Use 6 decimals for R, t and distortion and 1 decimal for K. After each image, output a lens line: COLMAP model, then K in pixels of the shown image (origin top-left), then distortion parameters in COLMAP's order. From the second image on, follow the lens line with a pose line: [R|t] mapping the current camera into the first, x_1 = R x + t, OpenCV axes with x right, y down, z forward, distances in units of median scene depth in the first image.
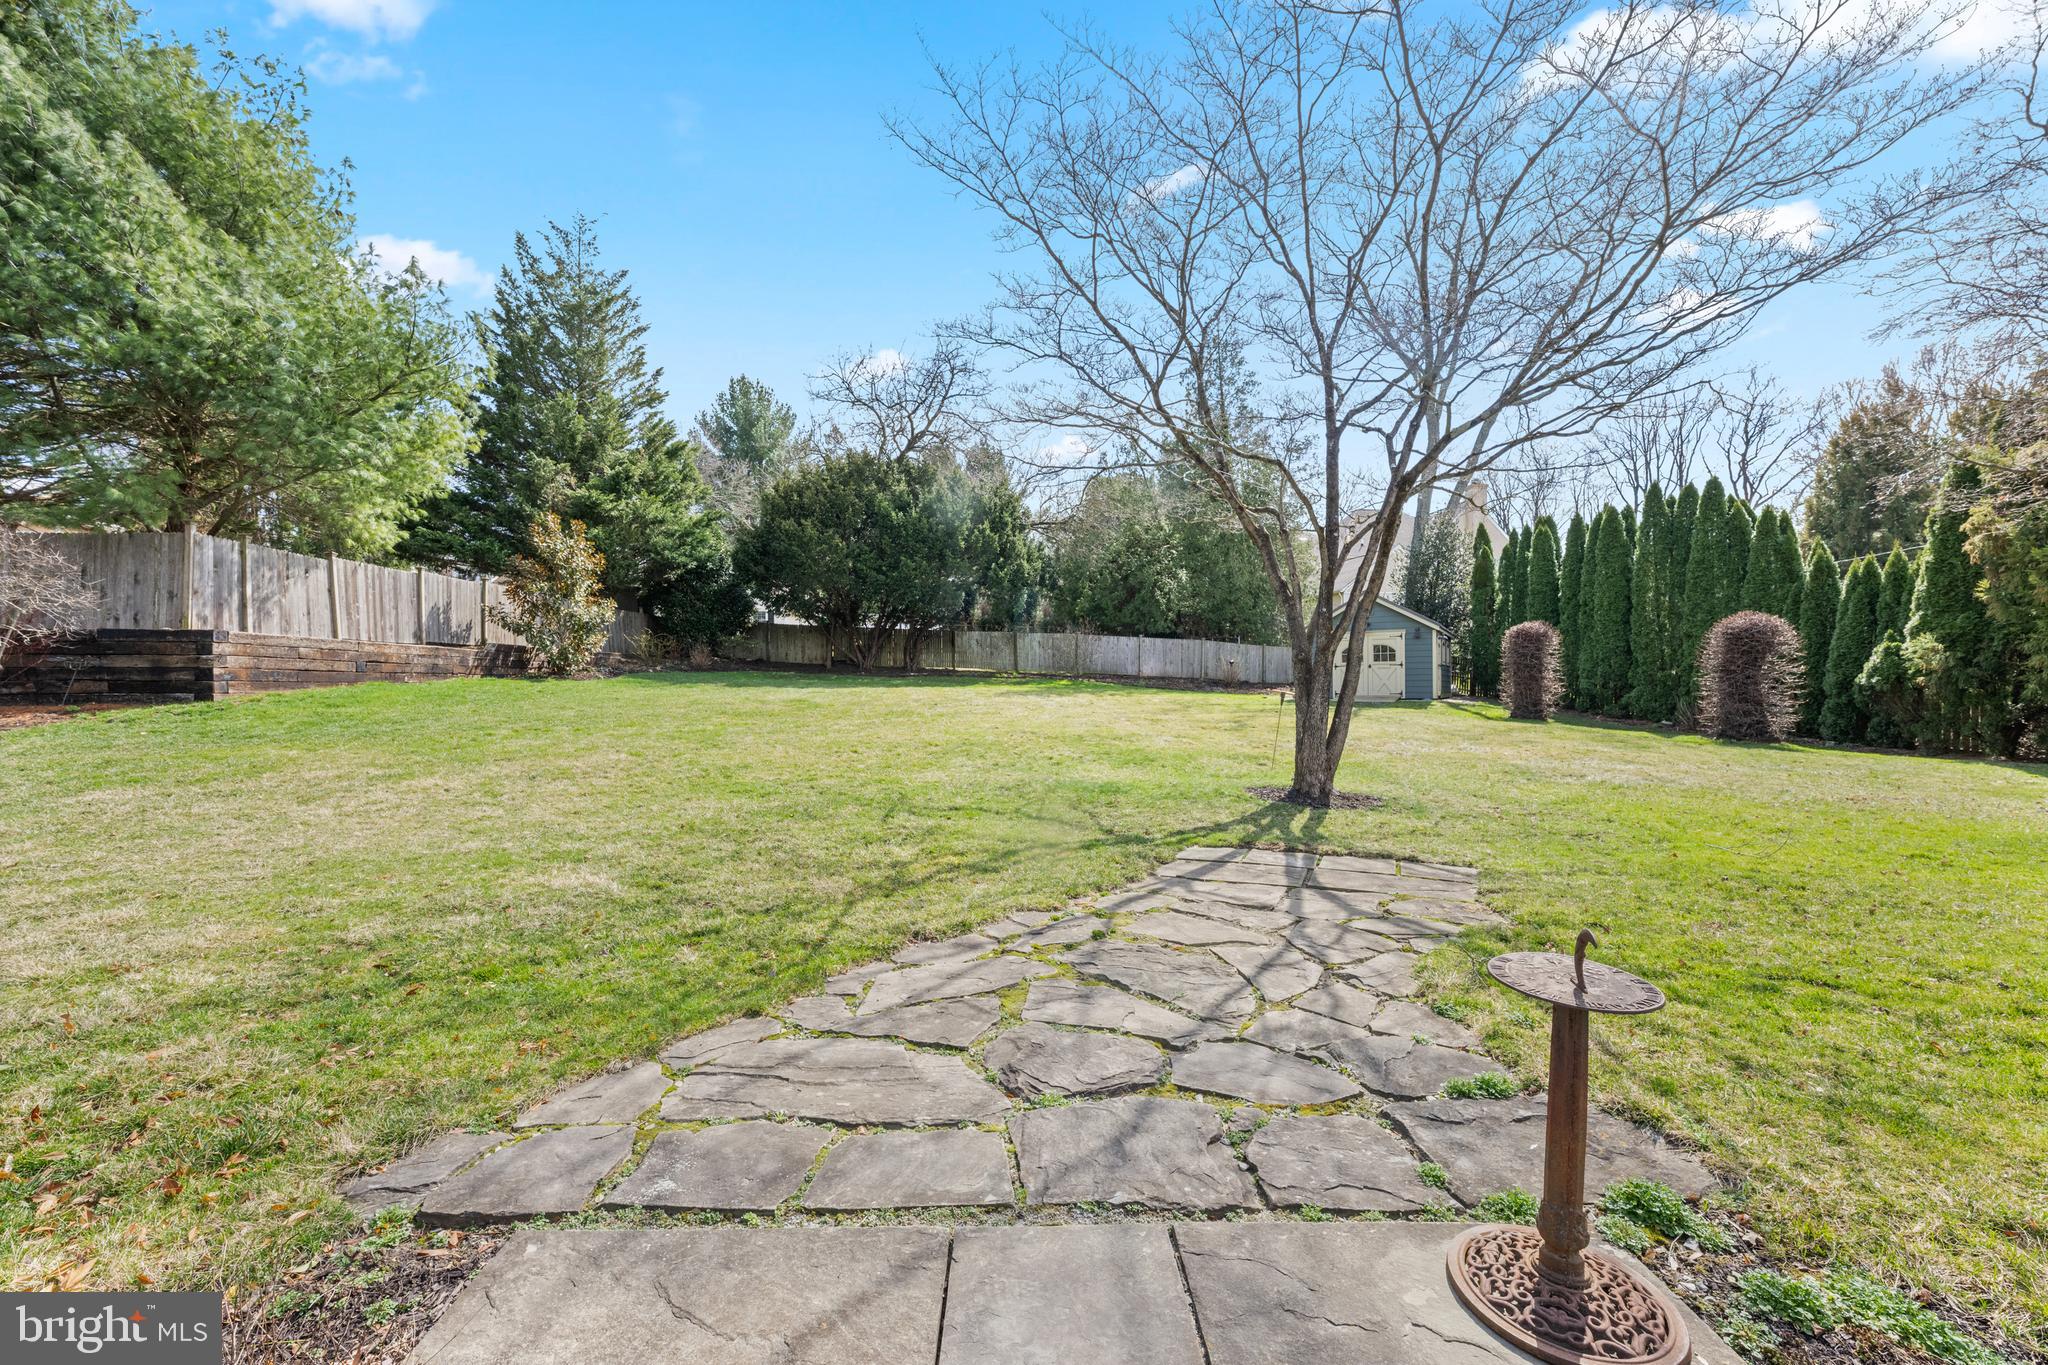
lens RADIAL K [[831.7, 0, 1025.0], [0, 831.7, 685.2], [0, 0, 1]] dist [-0.010211, -0.000396]
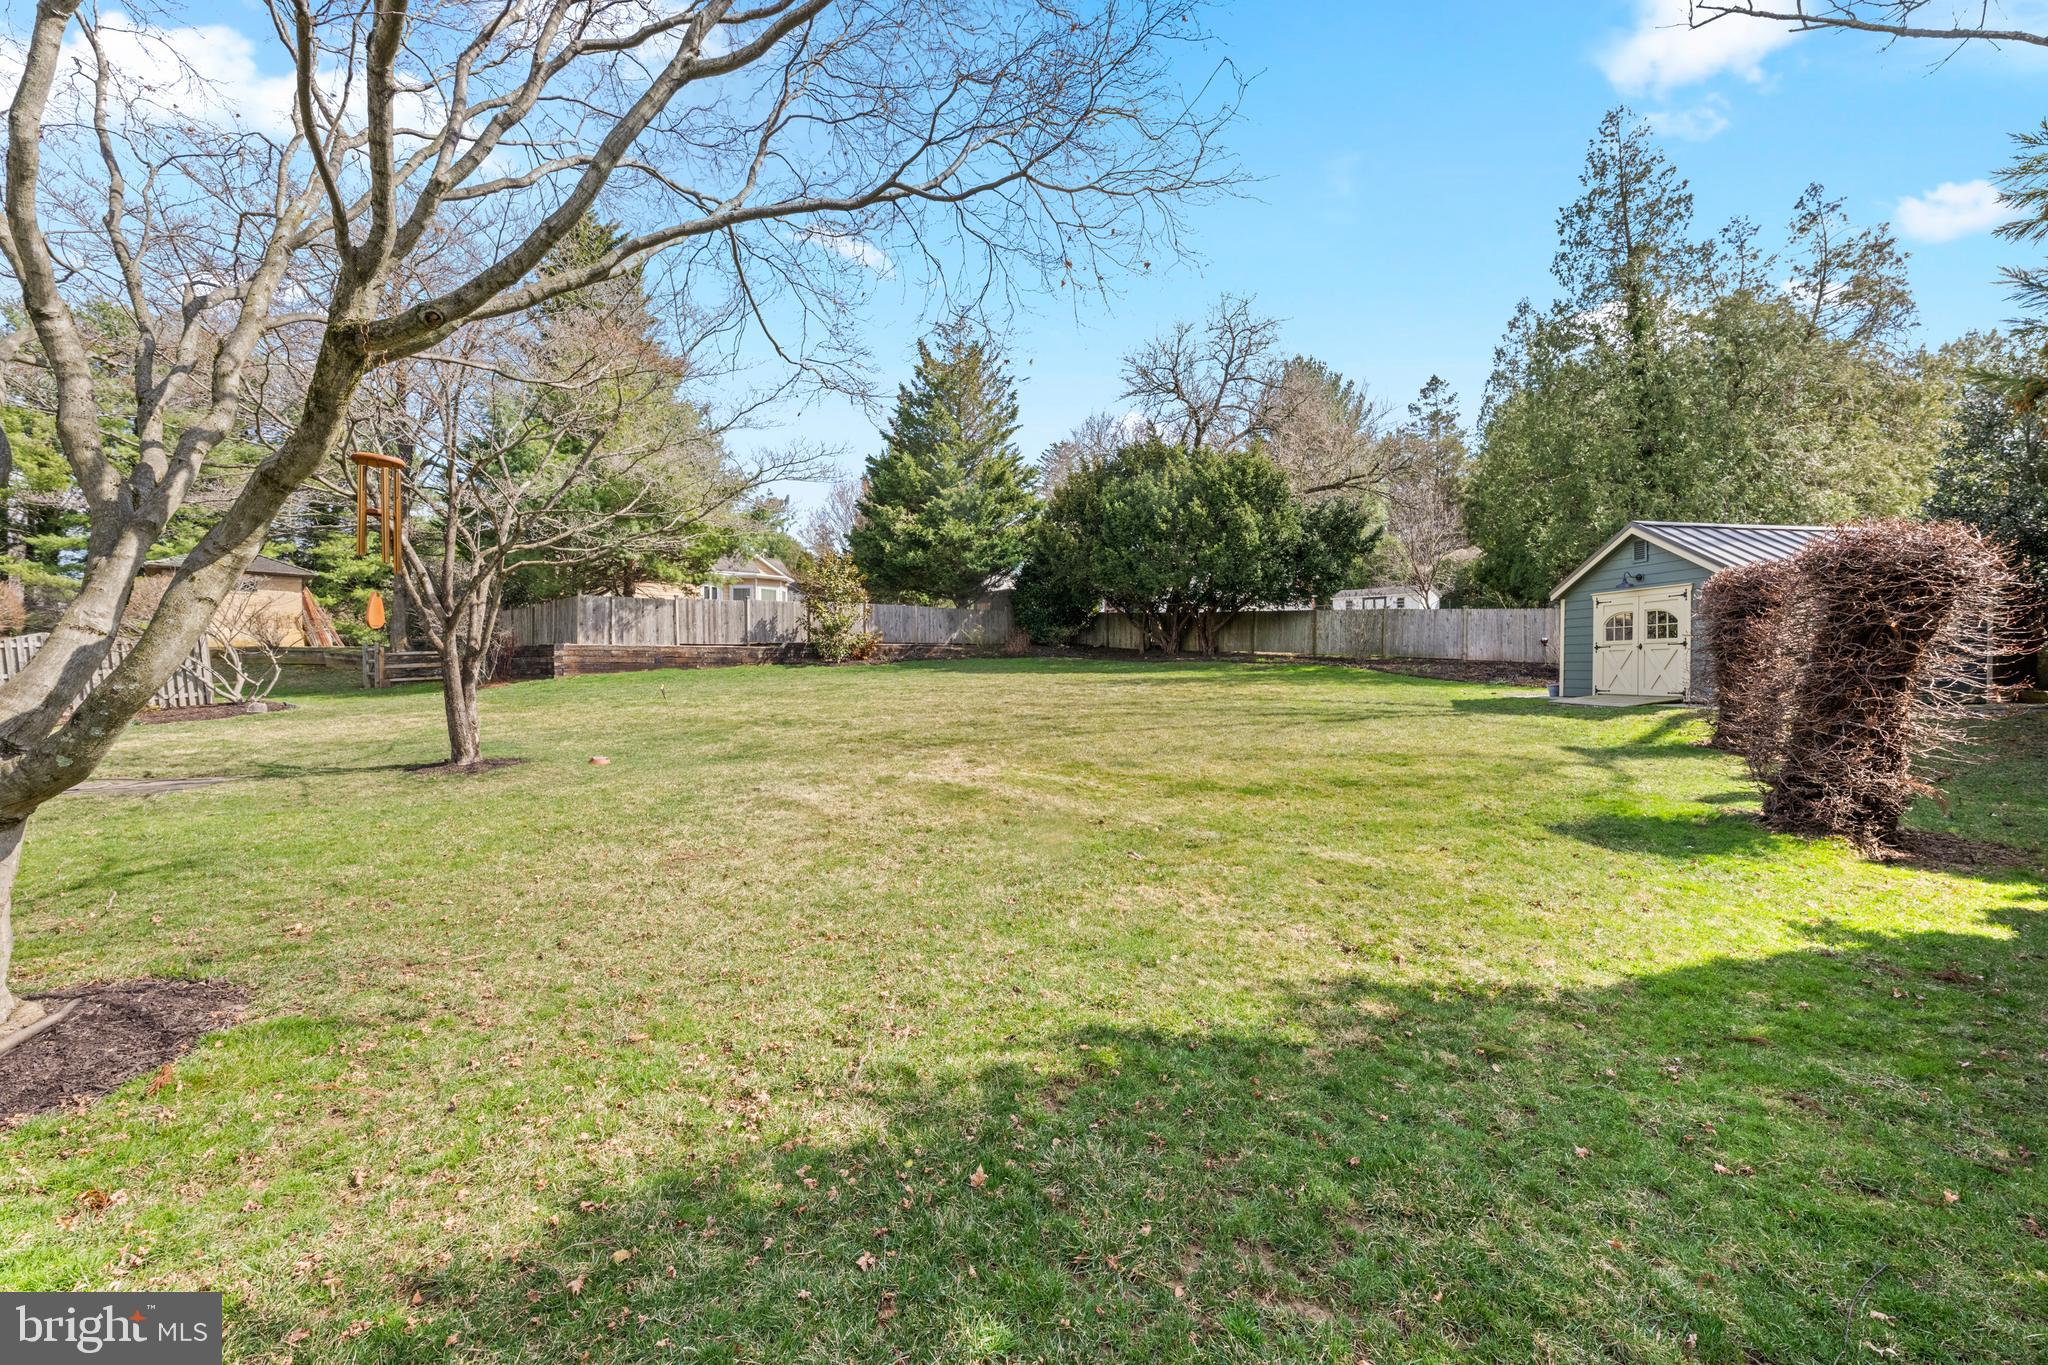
lens RADIAL K [[831.7, 0, 1025.0], [0, 831.7, 671.8], [0, 0, 1]] dist [-0.010211, -0.000396]
pose [[0.631488, 0.010194, -0.775319, 0.831759], [-0.001843, 0.999930, 0.011646, -0.014623], [0.775384, -0.005925, 0.631463, 0.364559]]
